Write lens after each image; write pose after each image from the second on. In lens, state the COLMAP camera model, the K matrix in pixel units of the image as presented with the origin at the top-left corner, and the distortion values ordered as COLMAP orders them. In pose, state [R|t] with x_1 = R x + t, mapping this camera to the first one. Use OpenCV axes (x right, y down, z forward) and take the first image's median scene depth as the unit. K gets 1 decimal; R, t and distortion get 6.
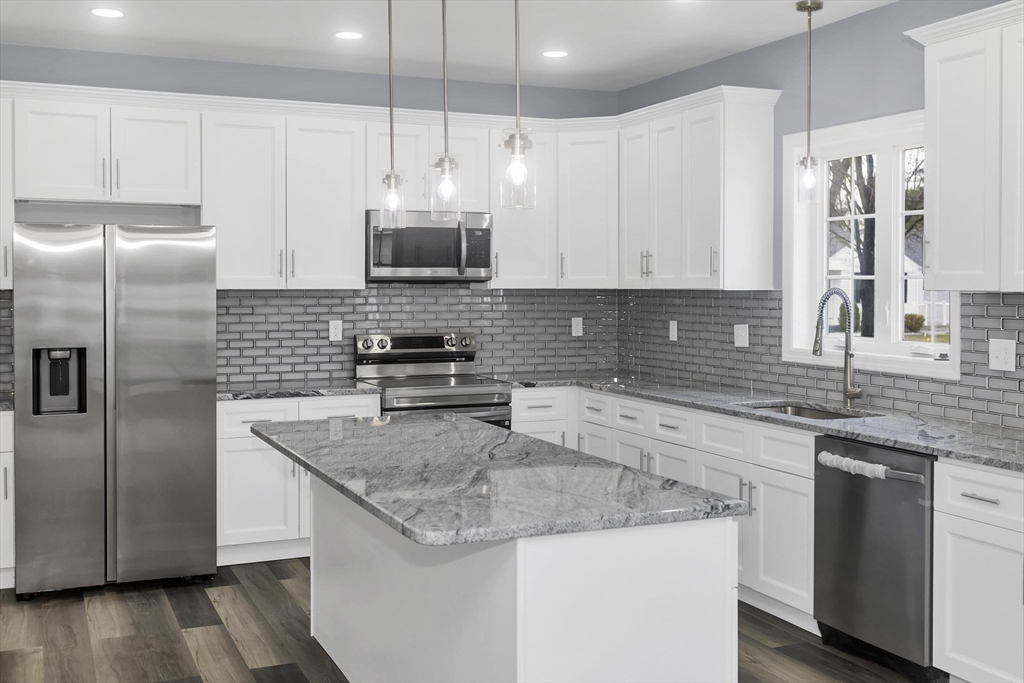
lens RADIAL K [[1074.0, 0, 498.5], [0, 1074.0, 310.0], [0, 0, 1]] dist [0.024653, 0.000000]
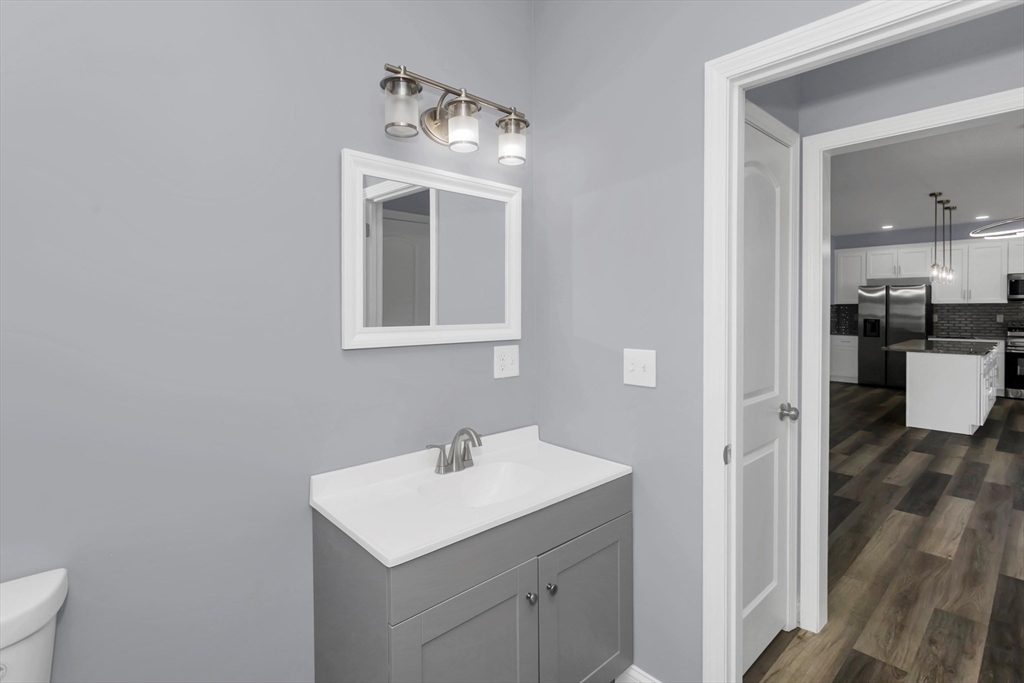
lens RADIAL K [[487.3, 0, 521.5], [0, 487.3, 313.3], [0, 0, 1]] dist [0.006816, 0.000608]
pose [[0.333108, 0.006807, -0.942864, 0.708697], [-0.017177, 0.999852, 0.001150, 0.029369], [0.942732, 0.015813, 0.333175, -0.636433]]
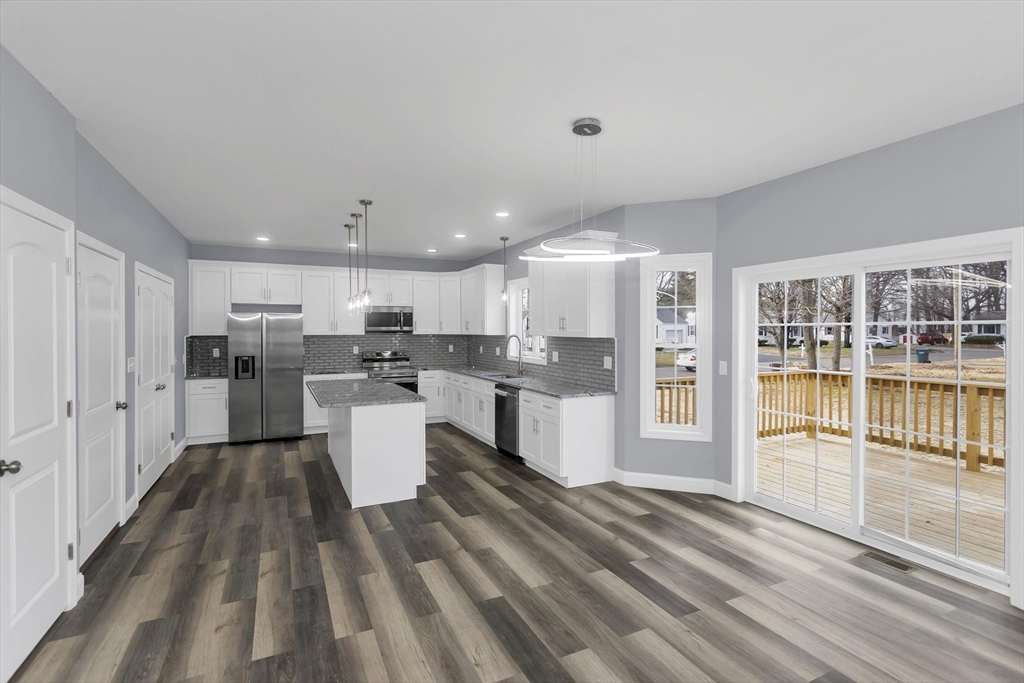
lens RADIAL K [[487.3, 0, 510.7], [0, 487.3, 335.8], [0, 0, 1]] dist [0.006816, 0.000608]
pose [[0.999281, -0.002495, 0.037840, 0.223842], [0.002947, 0.999925, -0.011896, -0.001175], [-0.037807, 0.011999, 0.999213, -0.287960]]
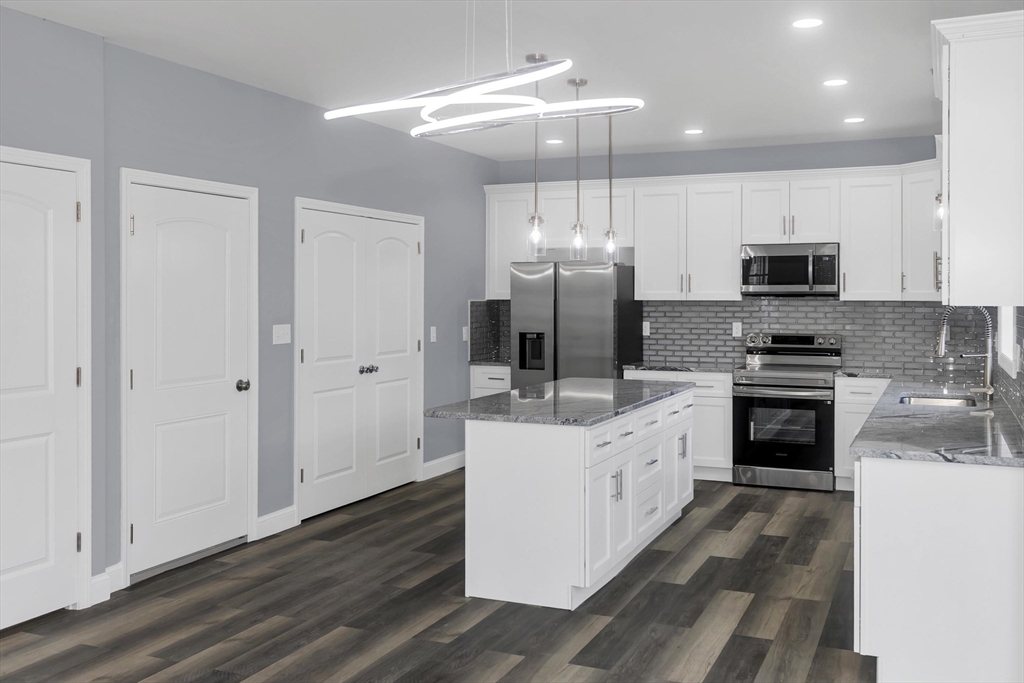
lens RADIAL K [[941.2, 0, 541.4], [0, 941.2, 300.9], [0, 0, 1]] dist [0.002779, 0.000000]
pose [[0.692718, 0.003136, -0.721202, 0.657697], [-0.018194, 0.999748, -0.013128, 0.002483], [0.720979, 0.022216, 0.692600, -0.061851]]
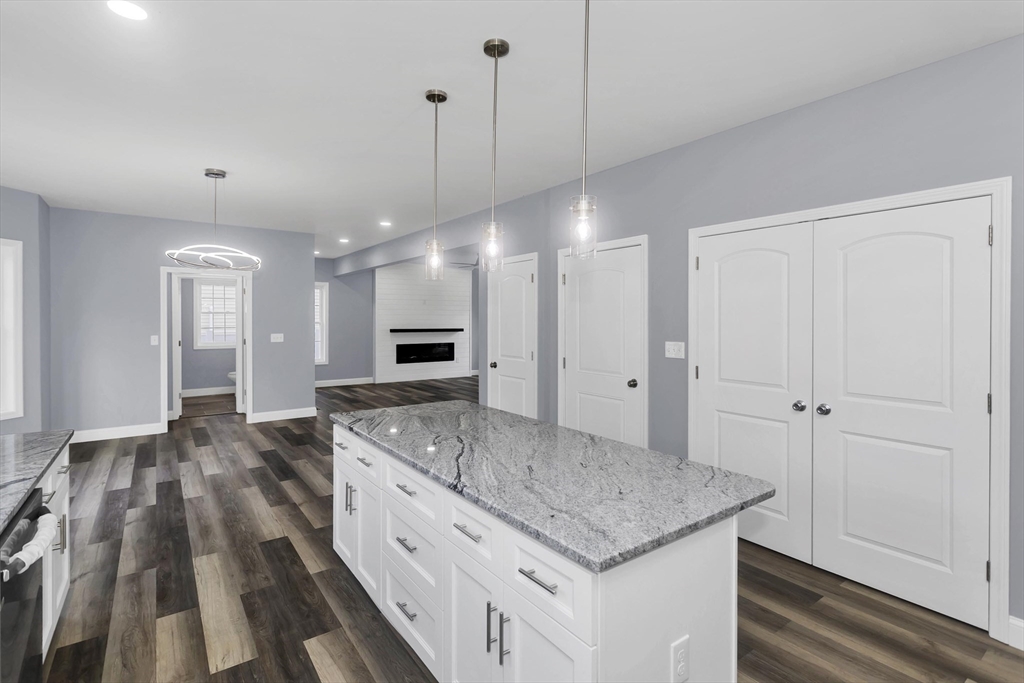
lens RADIAL K [[487.3, 0, 500.6], [0, 487.3, 321.2], [0, 0, 1]] dist [0.006816, 0.000608]
pose [[-0.978899, 0.001059, -0.204344, 0.044827], [-0.005541, 0.999481, 0.031724, -0.026787], [0.204272, 0.032187, -0.978385, 1.061460]]
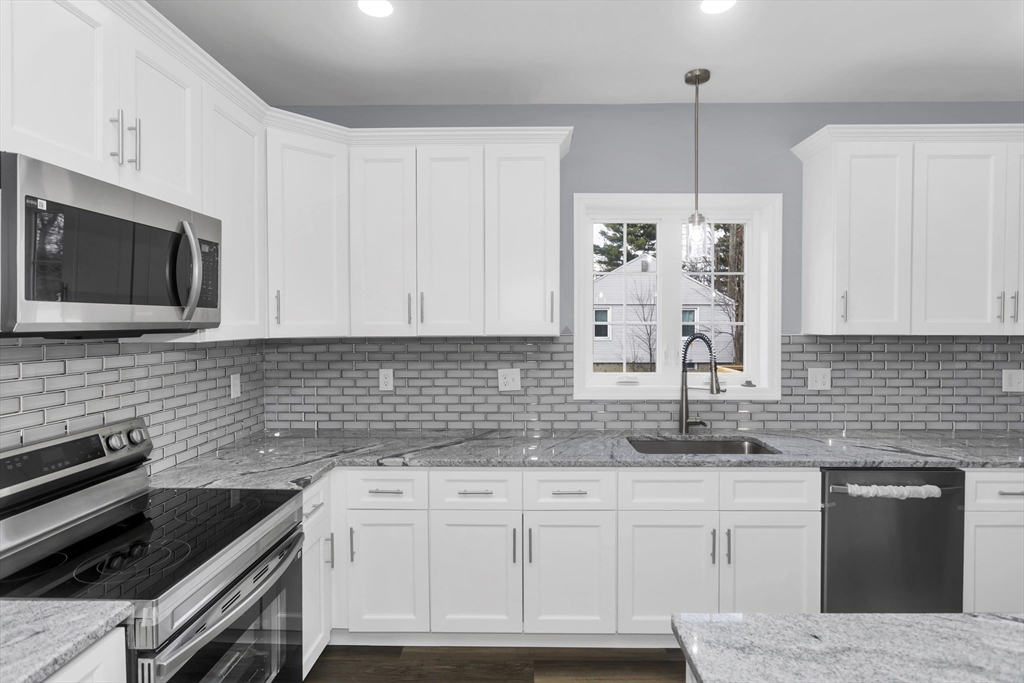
lens RADIAL K [[513.5, 0, 517.0], [0, 513.5, 333.7], [0, 0, 1]] dist [0.002066, -0.000086]
pose [[0.407530, -0.021054, 0.912949, -0.236065], [0.026260, 0.999591, 0.011330, -0.027244], [-0.912814, 0.019357, 0.407916, 0.841407]]
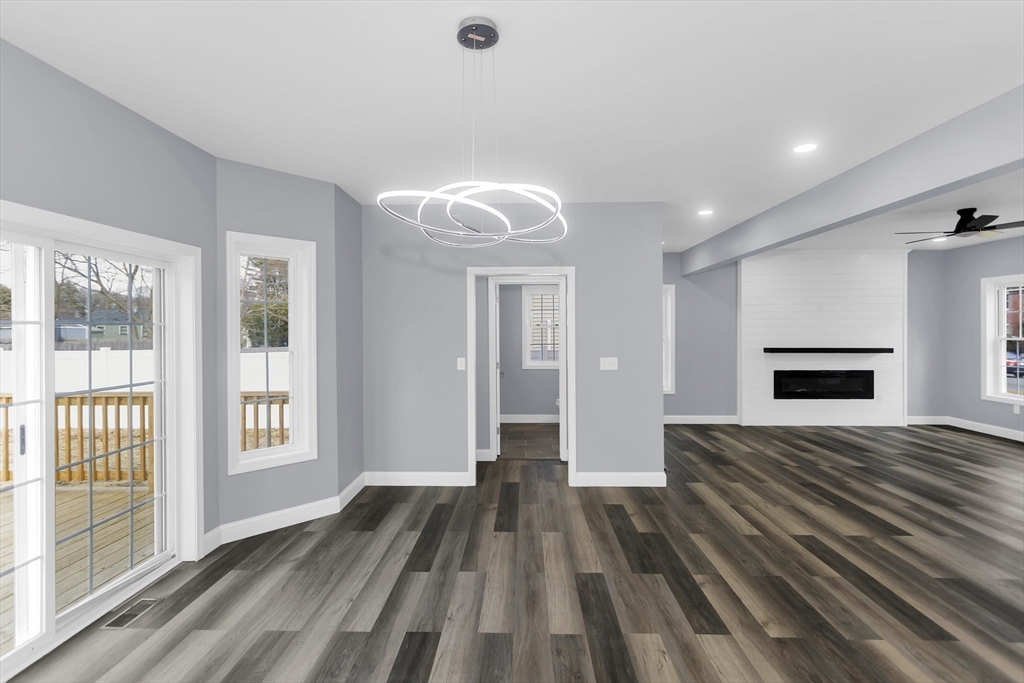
lens RADIAL K [[487.3, 0, 515.9], [0, 487.3, 332.6], [0, 0, 1]] dist [0.006816, 0.000608]
pose [[-0.911428, 0.003796, 0.411442, 0.153041], [0.016412, 0.999497, 0.027134, -0.019860], [-0.411132, 0.031484, -0.911032, 0.538332]]
